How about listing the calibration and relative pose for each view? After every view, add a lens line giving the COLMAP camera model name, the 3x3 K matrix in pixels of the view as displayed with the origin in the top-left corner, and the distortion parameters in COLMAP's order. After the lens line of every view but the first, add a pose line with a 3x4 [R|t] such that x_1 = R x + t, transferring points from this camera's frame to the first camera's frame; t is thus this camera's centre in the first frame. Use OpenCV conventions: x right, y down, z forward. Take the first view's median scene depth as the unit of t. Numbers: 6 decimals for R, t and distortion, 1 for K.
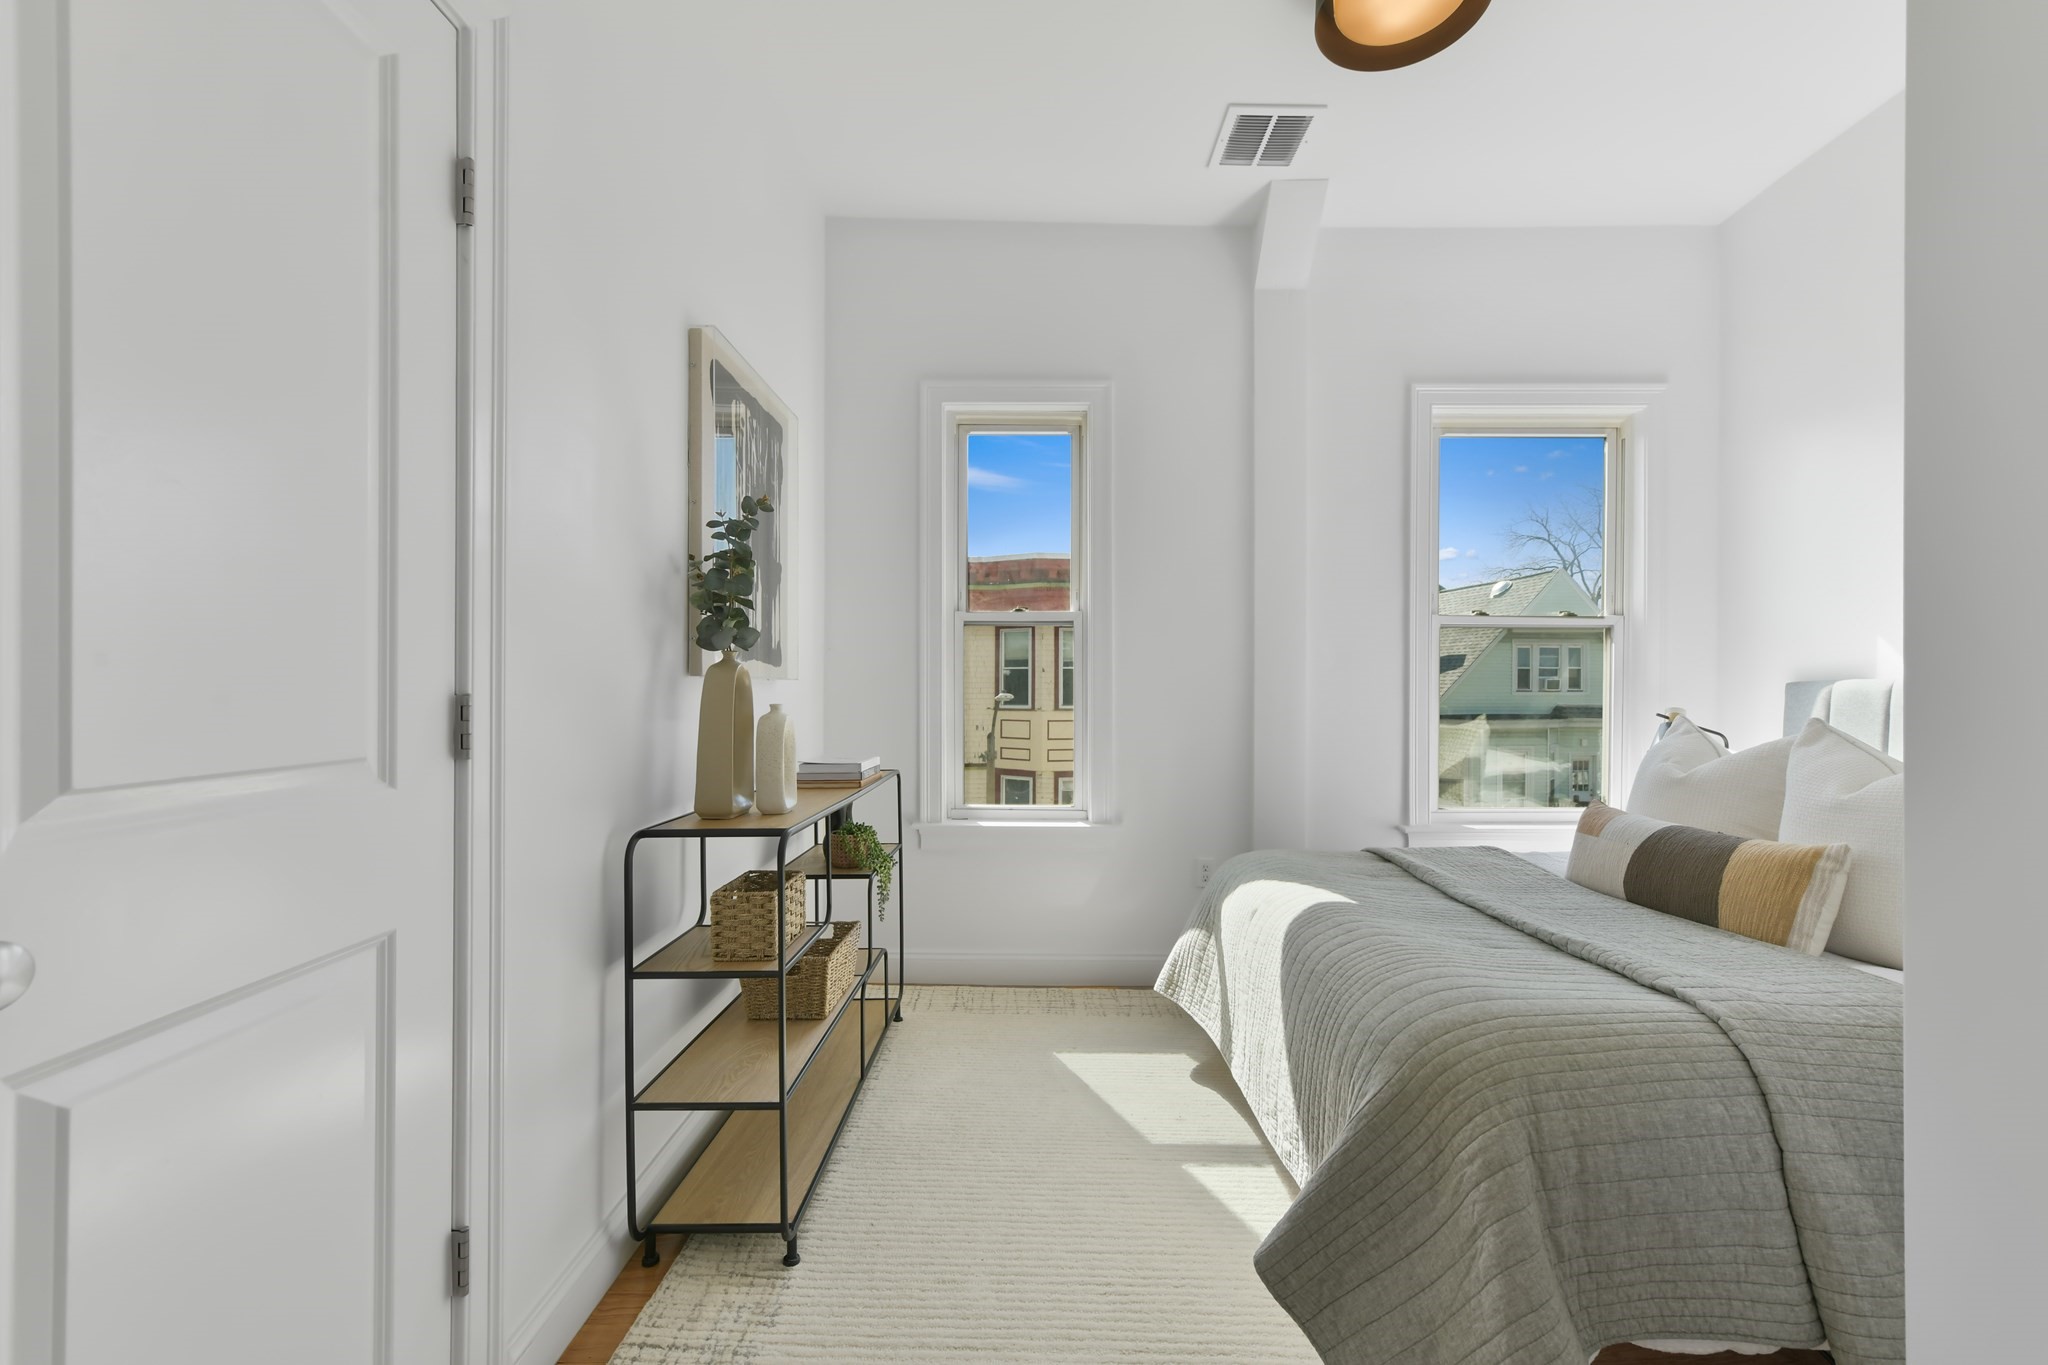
lens RADIAL K [[830.6, 0, 1024.0], [0, 830.6, 682.5], [0, 0, 1]] dist [0.000700, 0.000393]
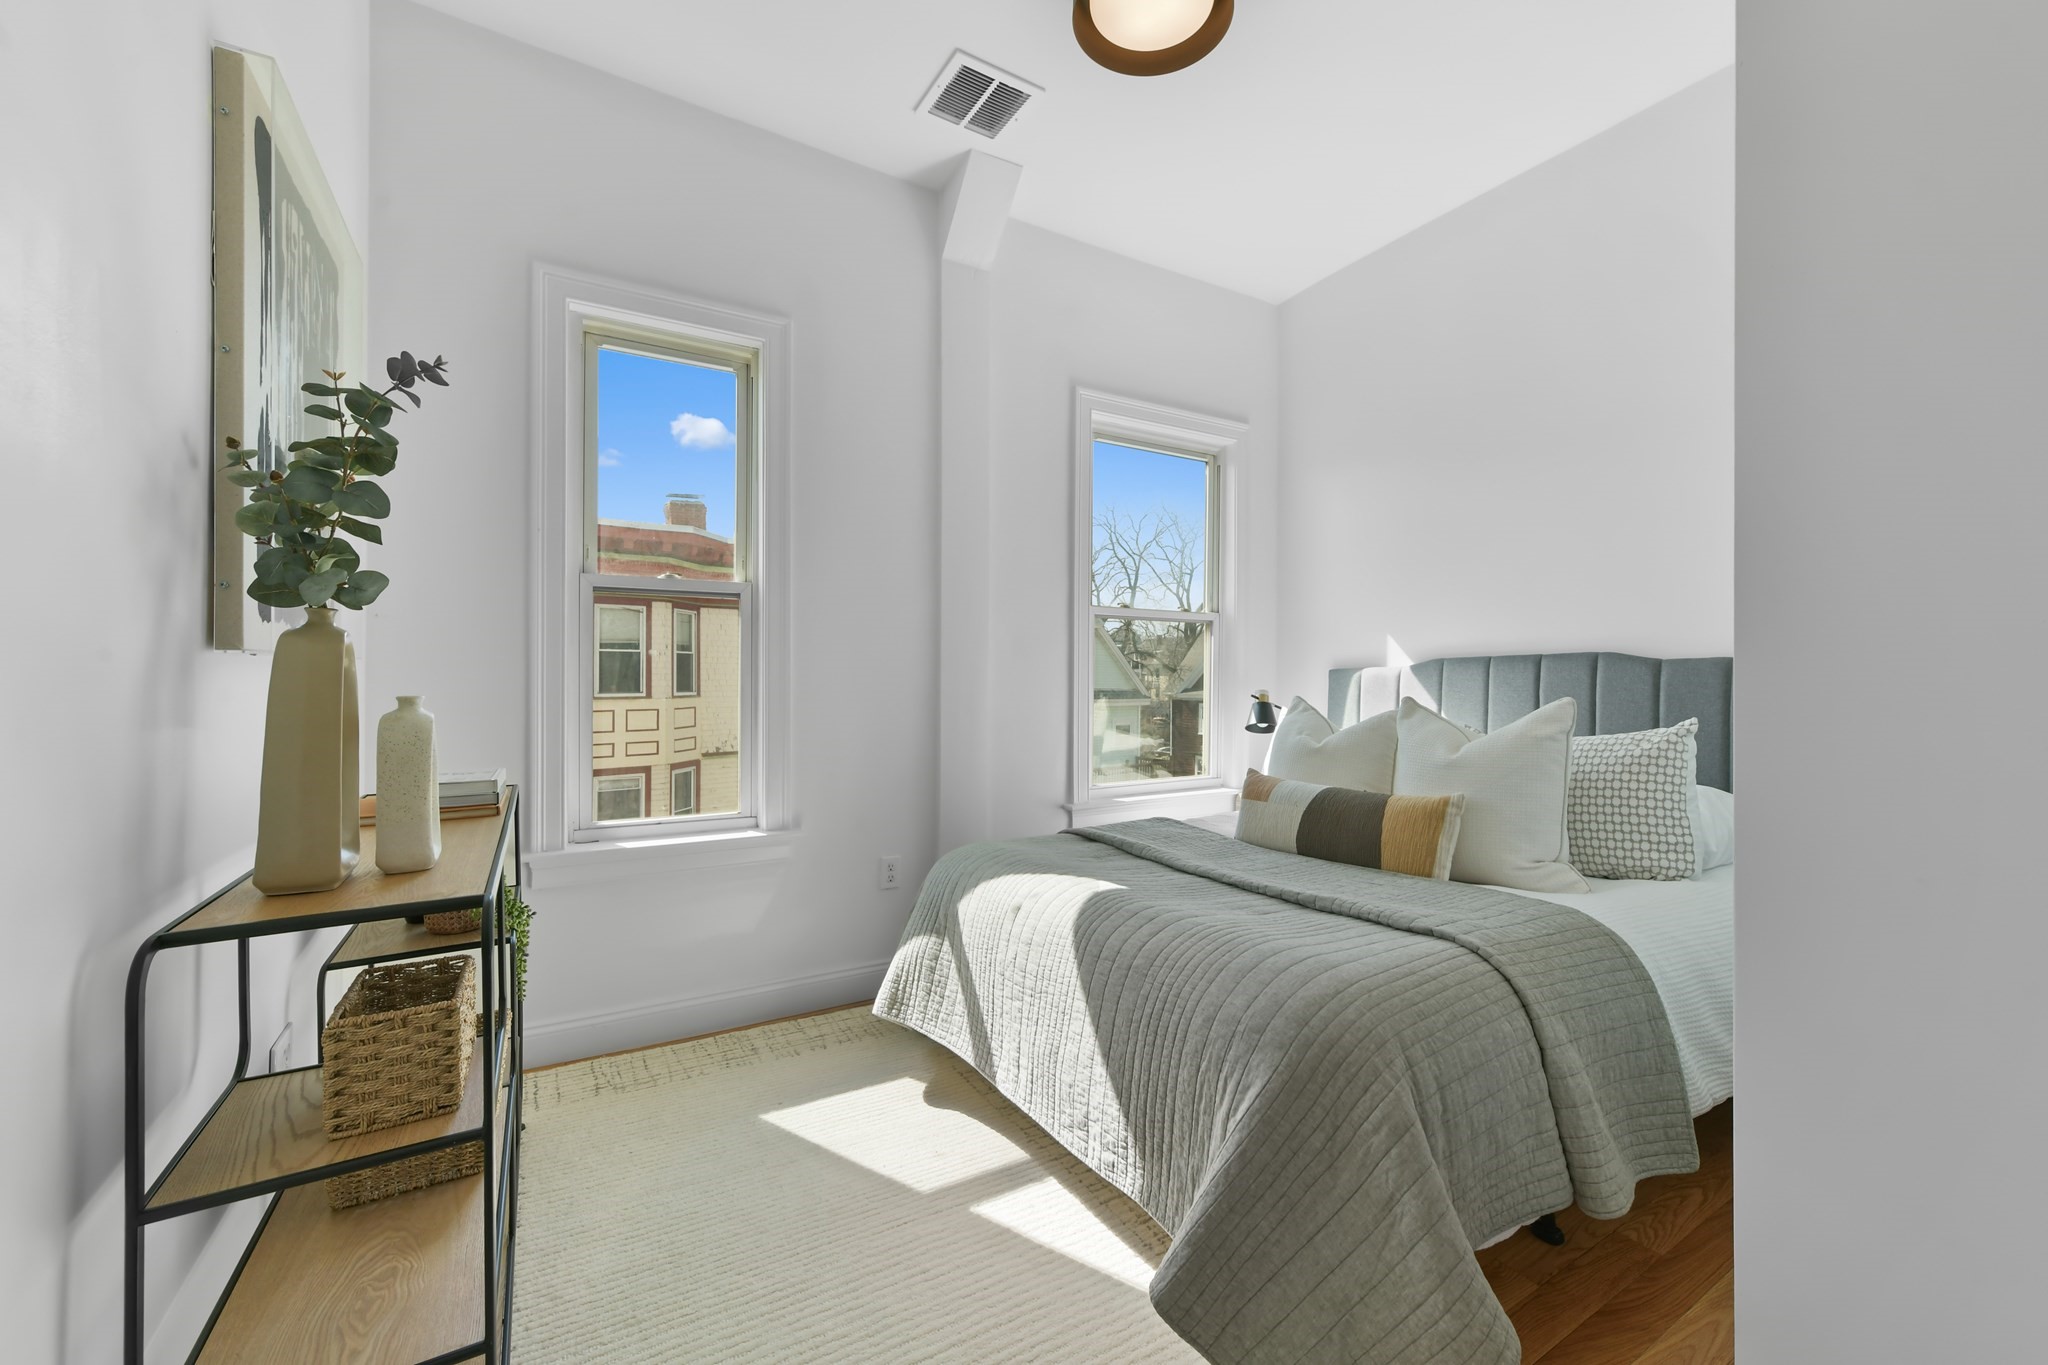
lens RADIAL K [[829.5, 0, 1027.4], [0, 829.5, 667.4], [0, 0, 1]] dist [-0.000357, 0.000392]
pose [[0.849607, 0.005192, 0.527391, -0.249104], [-0.004442, 0.999987, -0.002690, 0.003763], [-0.527398, -0.000057, 0.849618, 0.234548]]
